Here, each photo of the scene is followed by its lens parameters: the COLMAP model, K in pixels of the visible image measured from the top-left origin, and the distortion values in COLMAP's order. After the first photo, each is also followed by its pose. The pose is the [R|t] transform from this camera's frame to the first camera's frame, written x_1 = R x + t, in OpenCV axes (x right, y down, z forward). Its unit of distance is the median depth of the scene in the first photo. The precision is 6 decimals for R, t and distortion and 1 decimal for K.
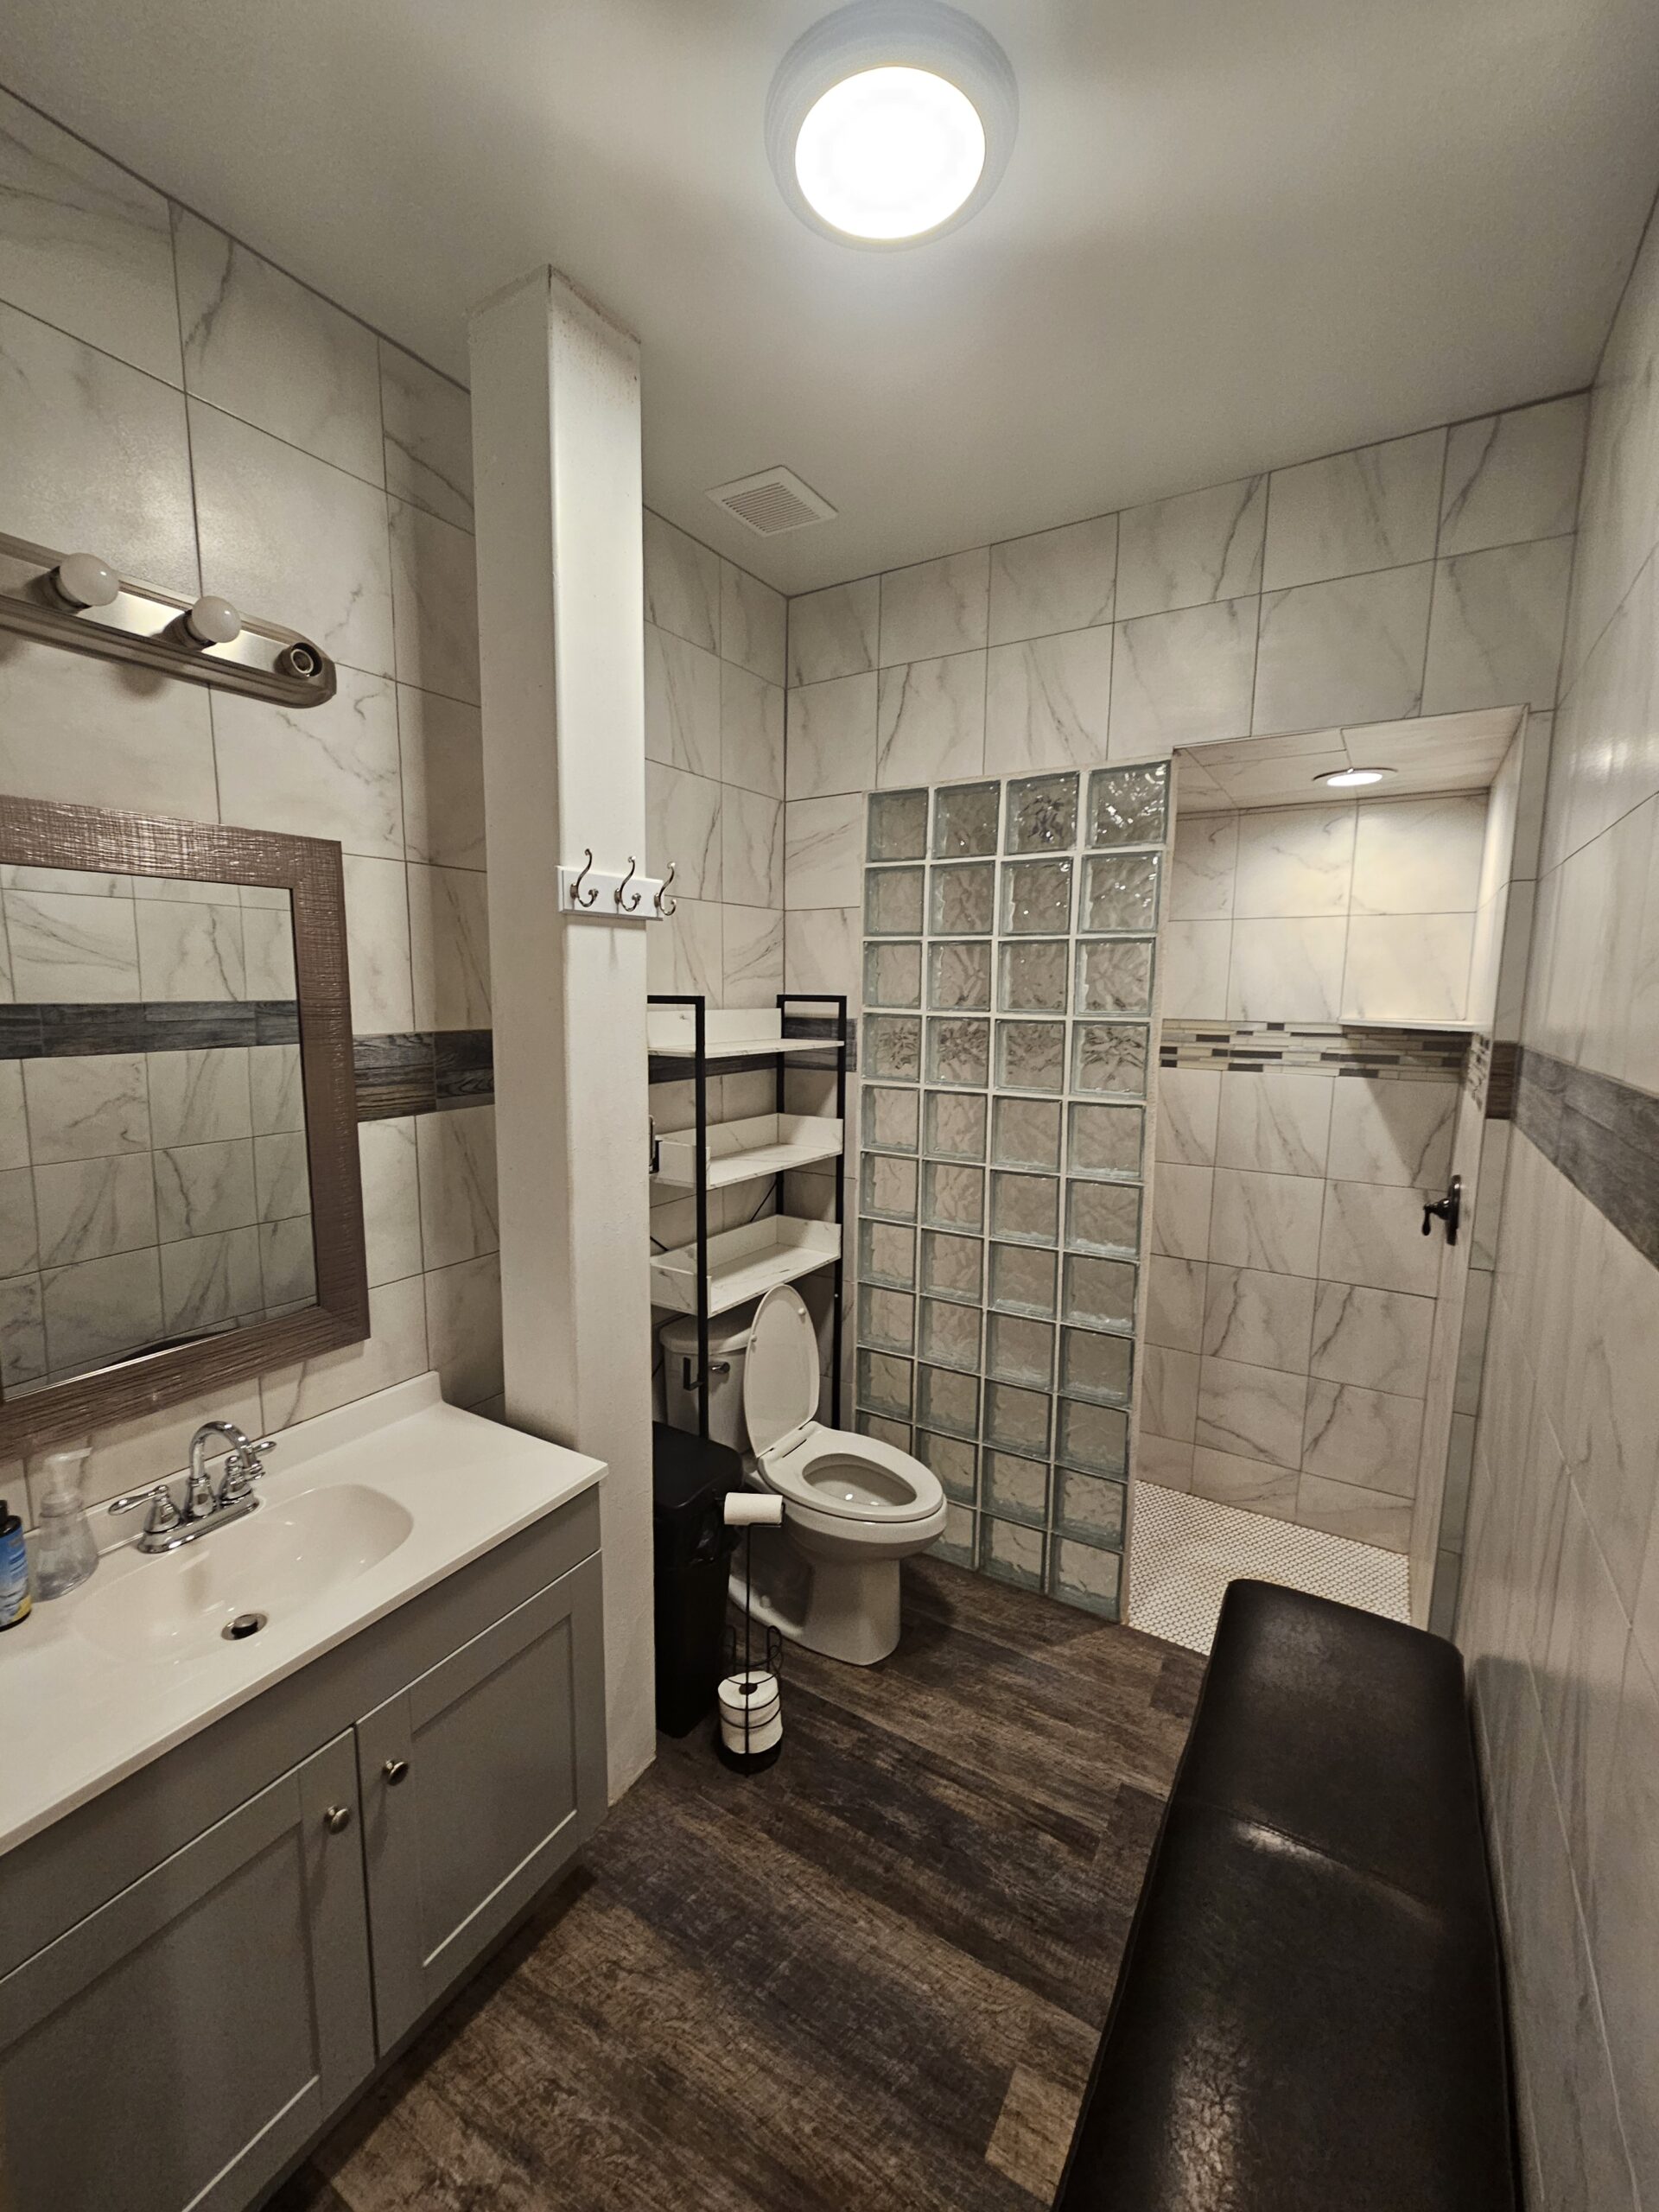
lens RADIAL K [[914.5, 0, 827.8], [0, 914.5, 1106.5], [0, 0, 1]] dist [-0.002056, 0.000123]
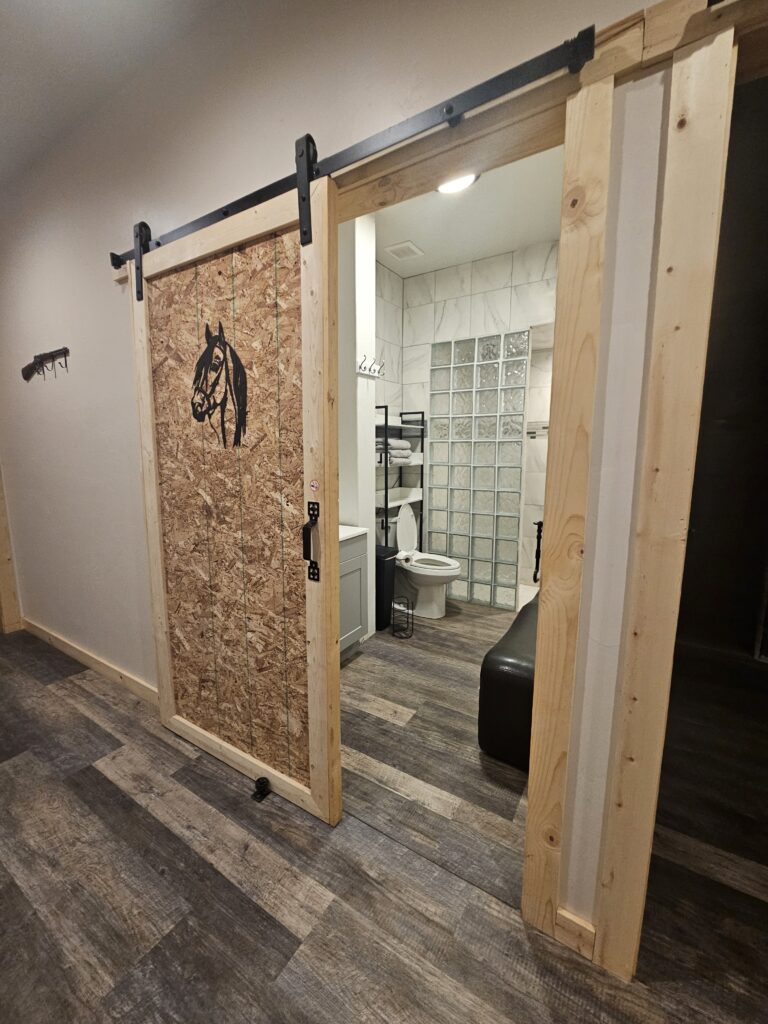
lens RADIAL K [[423.3, 0, 382.4], [0, 423.3, 511.7], [0, 0, 1]] dist [-0.002056, 0.000123]
pose [[0.999888, -0.010408, -0.010758, -0.111506], [0.010610, 0.999766, 0.018874, 0.190982], [0.010559, -0.018986, 0.999764, -0.425857]]
